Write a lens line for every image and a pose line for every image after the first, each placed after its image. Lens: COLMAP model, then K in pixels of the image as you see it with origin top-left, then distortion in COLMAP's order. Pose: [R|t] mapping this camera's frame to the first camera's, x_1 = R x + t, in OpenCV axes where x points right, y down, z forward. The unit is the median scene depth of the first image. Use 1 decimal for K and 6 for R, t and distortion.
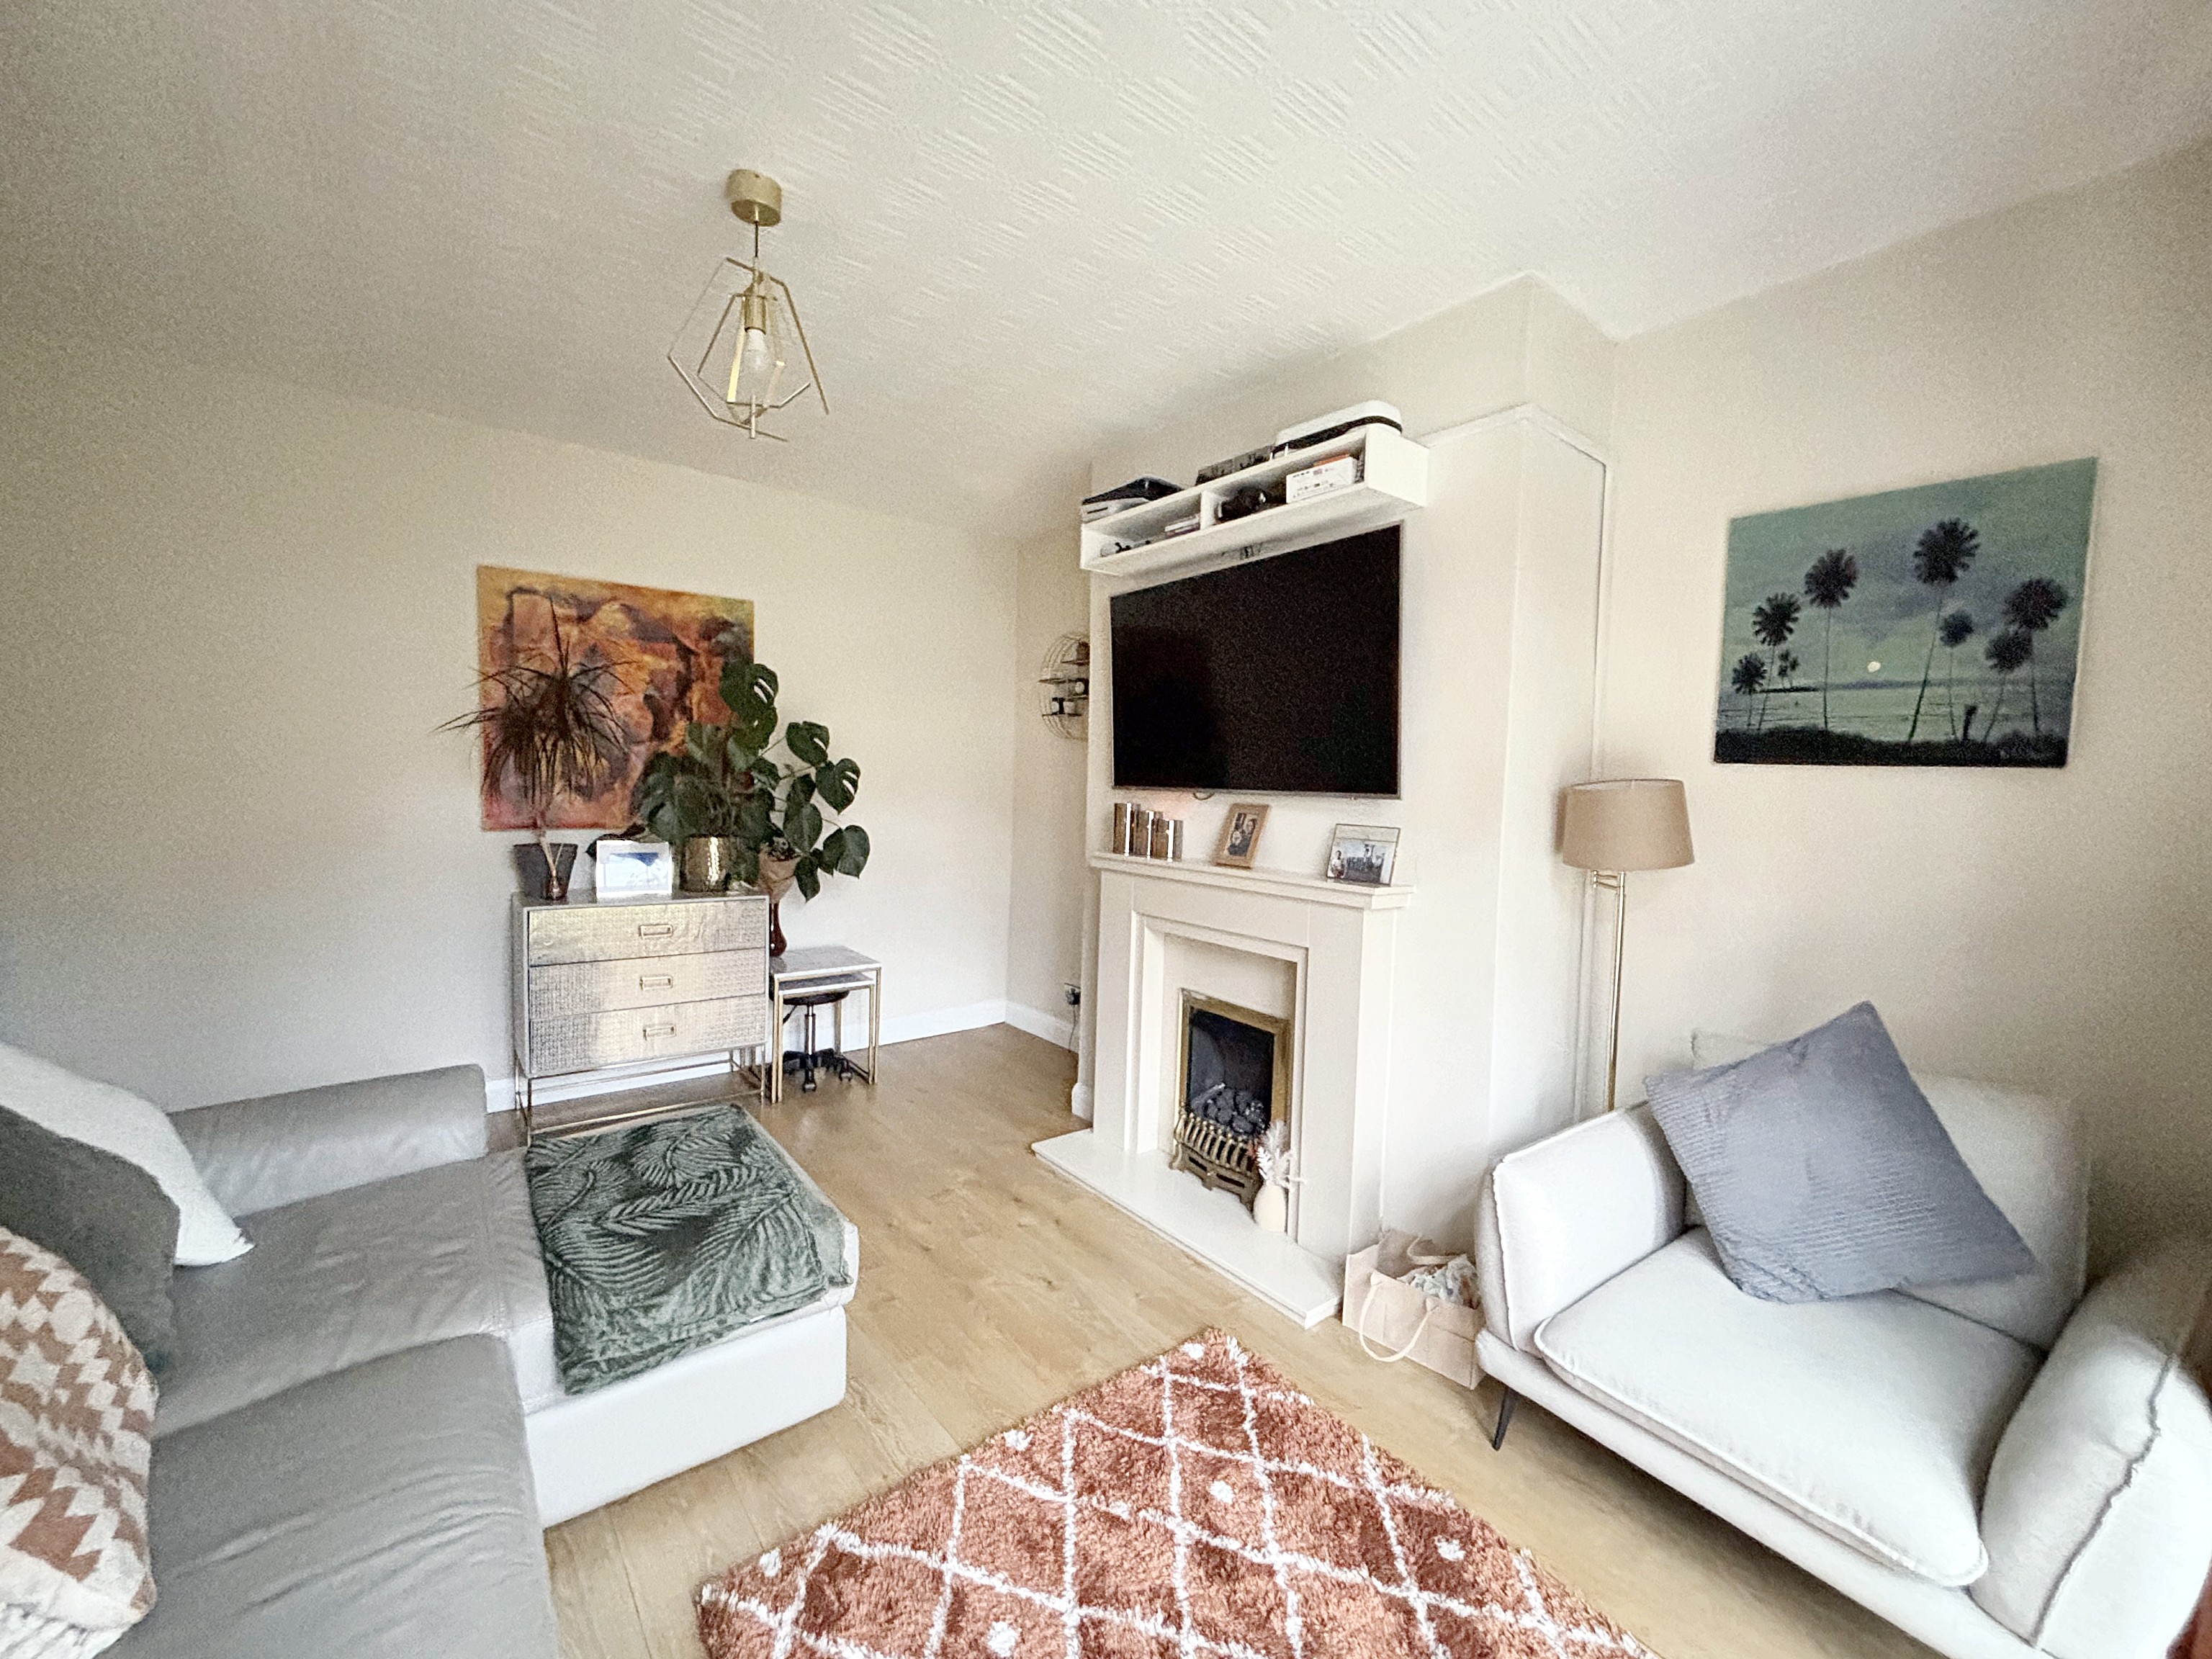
lens RADIAL K [[895.5, 0, 1100.8], [0, 895.5, 825.9], [0, 0, 1]] dist [-0.018223, 0.011592]
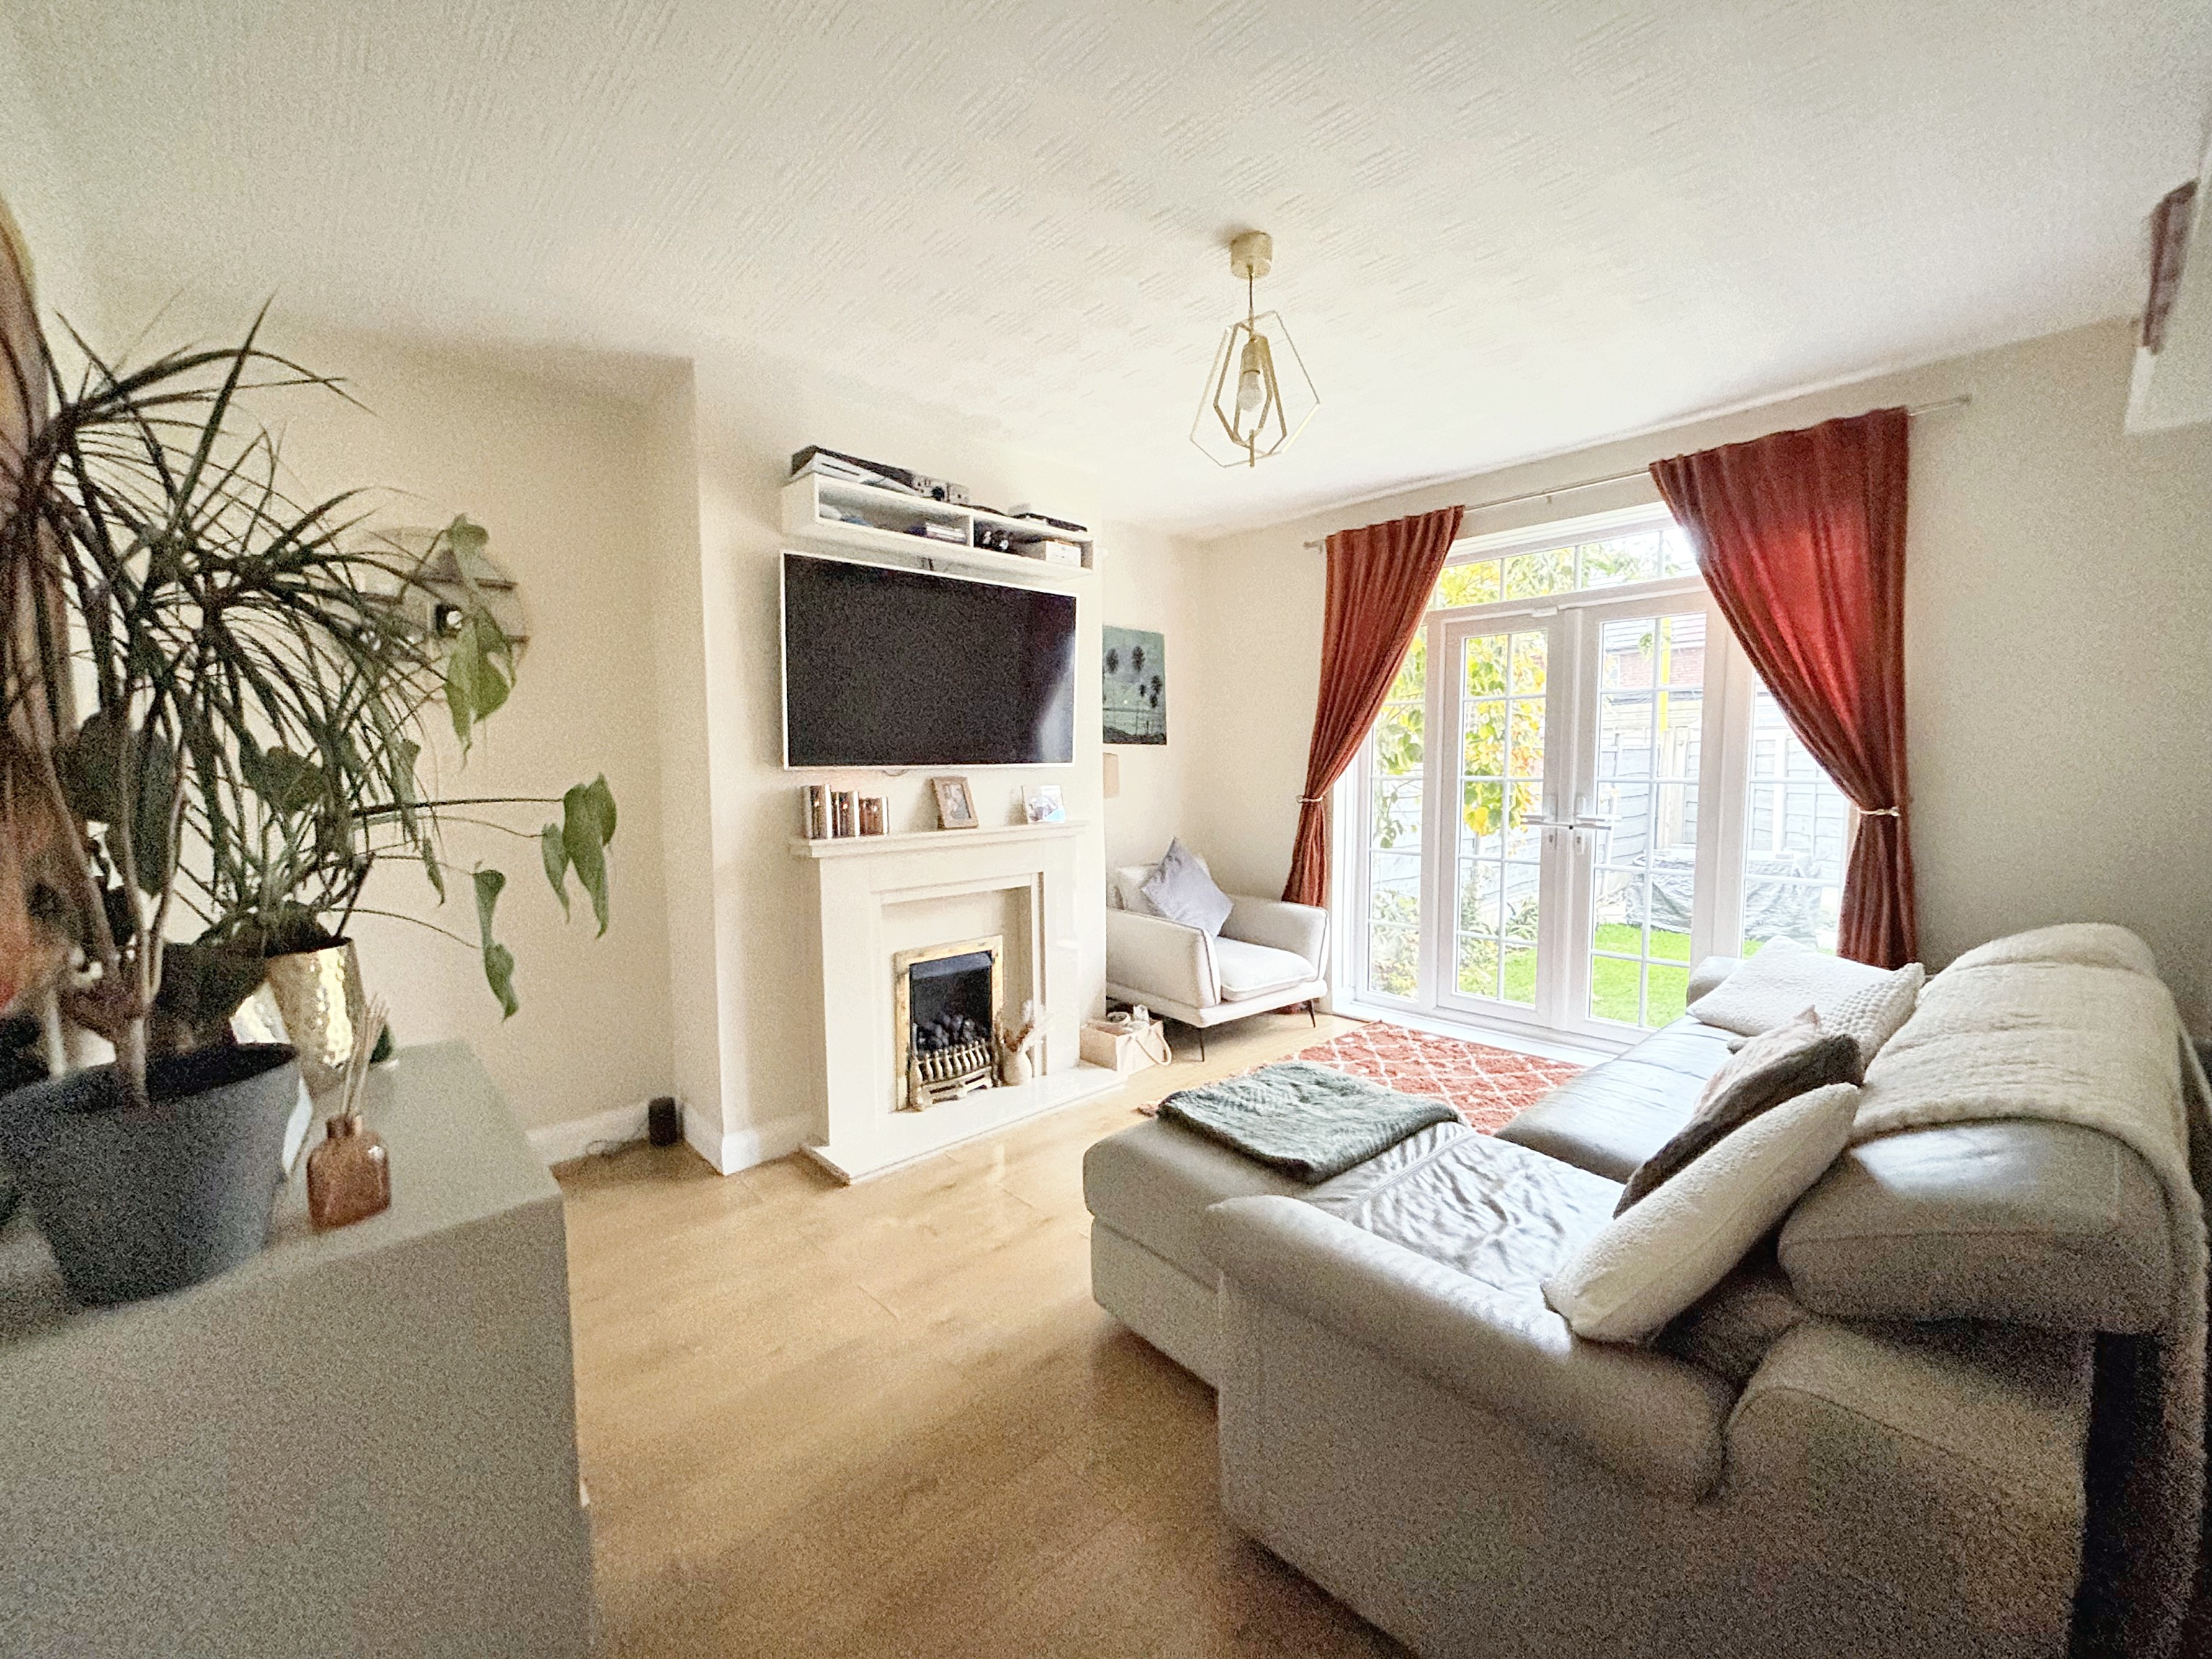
lens RADIAL K [[895.5, 0, 1100.8], [0, 895.5, 825.9], [0, 0, 1]] dist [-0.018223, 0.011592]
pose [[-0.084443, -0.102673, 0.991124, -1.198089], [0.051722, 0.992885, 0.107262, -0.088216], [-0.995085, 0.060321, -0.078532, 1.011968]]
